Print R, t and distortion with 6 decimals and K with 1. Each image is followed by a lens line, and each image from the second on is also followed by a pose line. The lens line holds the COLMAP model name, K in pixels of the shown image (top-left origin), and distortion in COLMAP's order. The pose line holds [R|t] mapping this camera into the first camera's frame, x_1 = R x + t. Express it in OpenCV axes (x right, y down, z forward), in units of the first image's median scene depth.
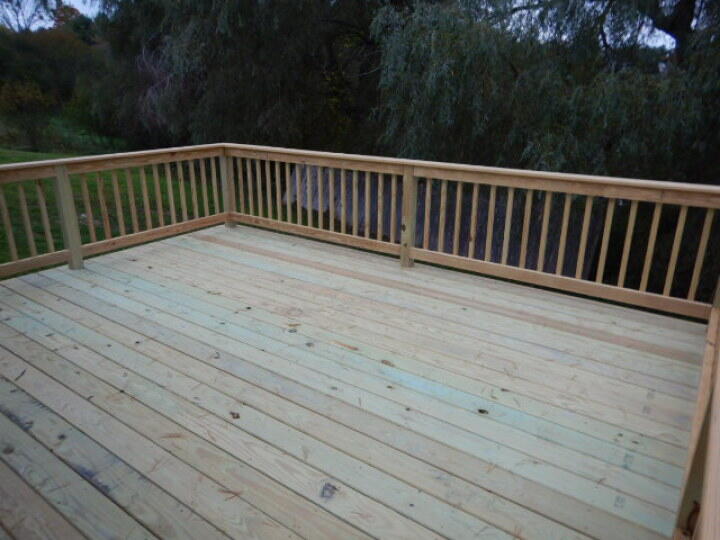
lens RADIAL K [[508.8, 0, 360.0], [0, 508.8, 270.0], [0, 0, 1]] dist [-0.001823, -0.000025]
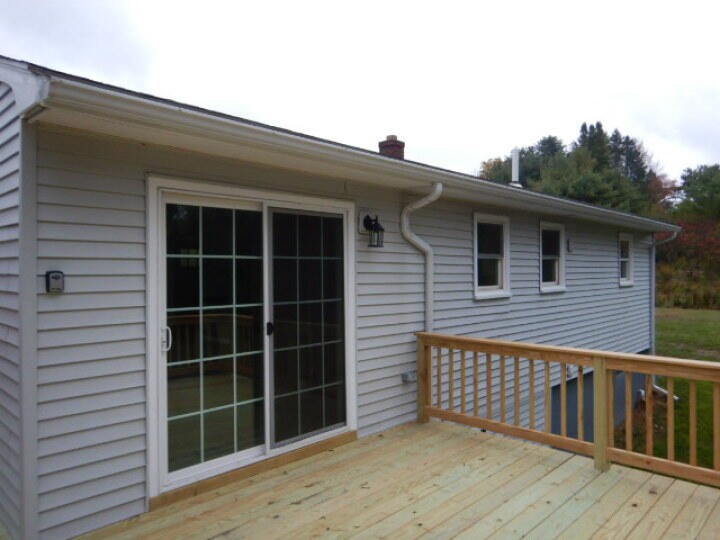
lens RADIAL K [[508.8, 0, 360.0], [0, 508.8, 270.0], [0, 0, 1]] dist [-0.001823, -0.000025]
pose [[-0.145623, 0.001011, -0.989340, 0.424476], [-0.330664, 0.942442, 0.049634, -0.254418], [0.932446, 0.334367, -0.136907, 0.646551]]
